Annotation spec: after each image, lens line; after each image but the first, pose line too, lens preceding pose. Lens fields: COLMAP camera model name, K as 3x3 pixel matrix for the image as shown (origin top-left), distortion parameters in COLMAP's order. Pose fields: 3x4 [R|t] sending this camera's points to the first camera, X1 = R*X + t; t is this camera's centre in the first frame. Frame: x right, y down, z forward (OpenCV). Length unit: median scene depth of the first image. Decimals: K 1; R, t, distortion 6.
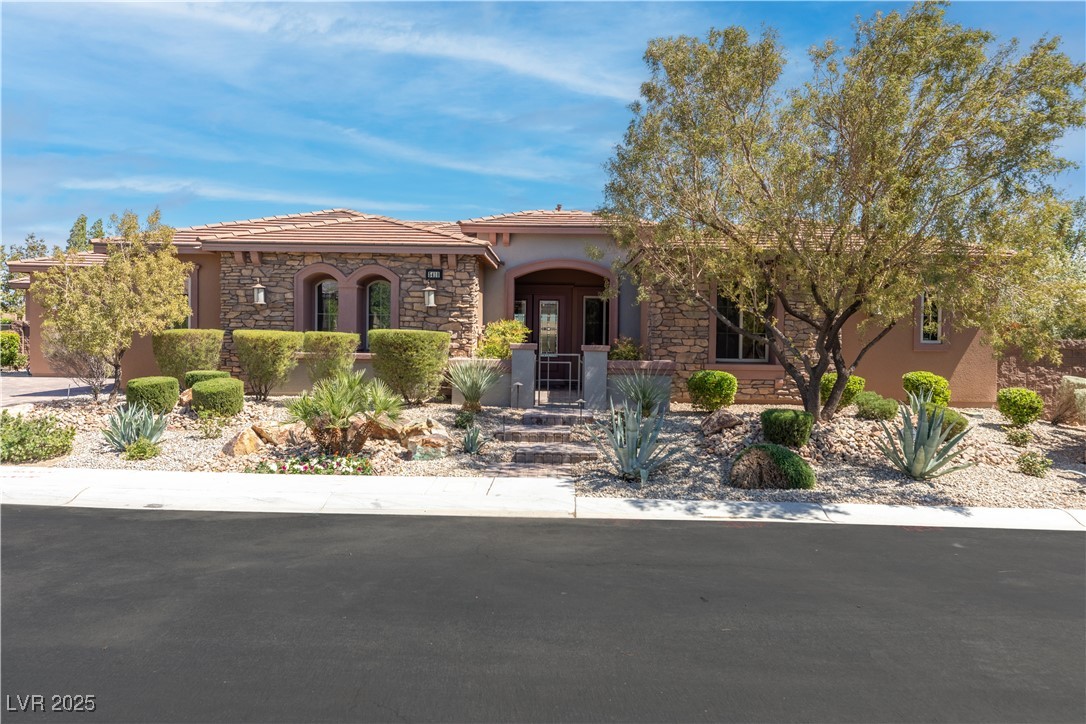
lens RADIAL K [[804.3, 0, 542.8], [0, 804.3, 358.7], [0, 0, 1]] dist [0.009131, -0.001461]
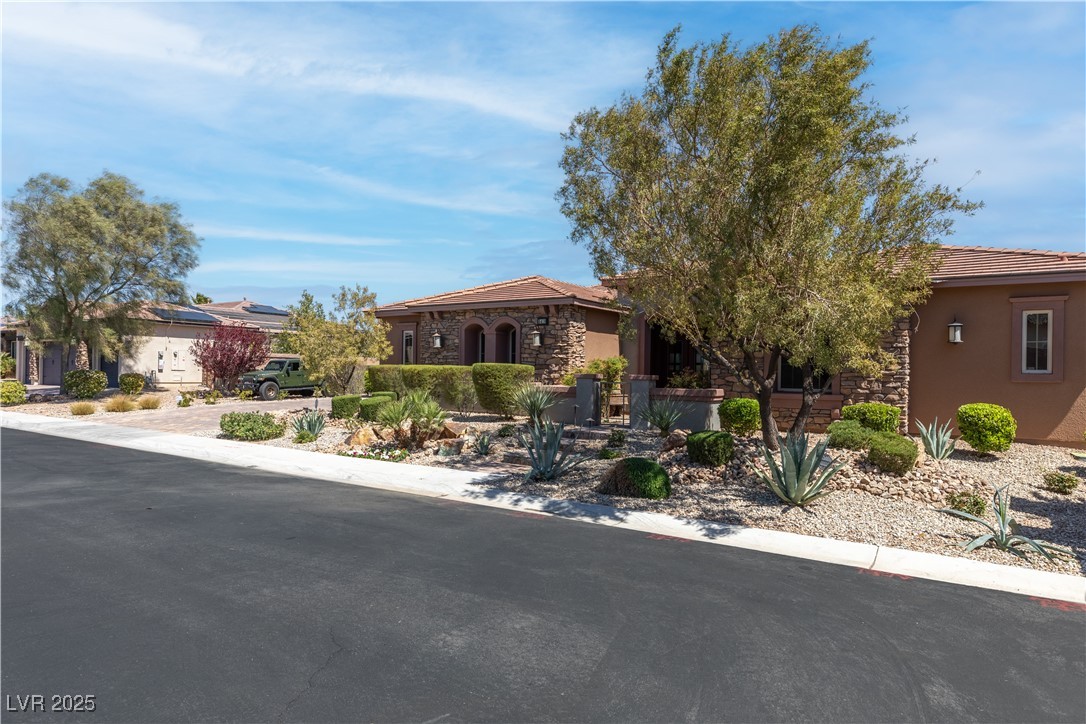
lens RADIAL K [[683.9, 0, 542.1], [0, 683.9, 367.0], [0, 0, 1]] dist [0.001905, 0.000574]
pose [[0.830862, -0.008852, -0.556408, 0.481260], [-0.016835, 0.999016, -0.041032, 0.014527], [0.556224, 0.043459, 0.829895, 0.087149]]
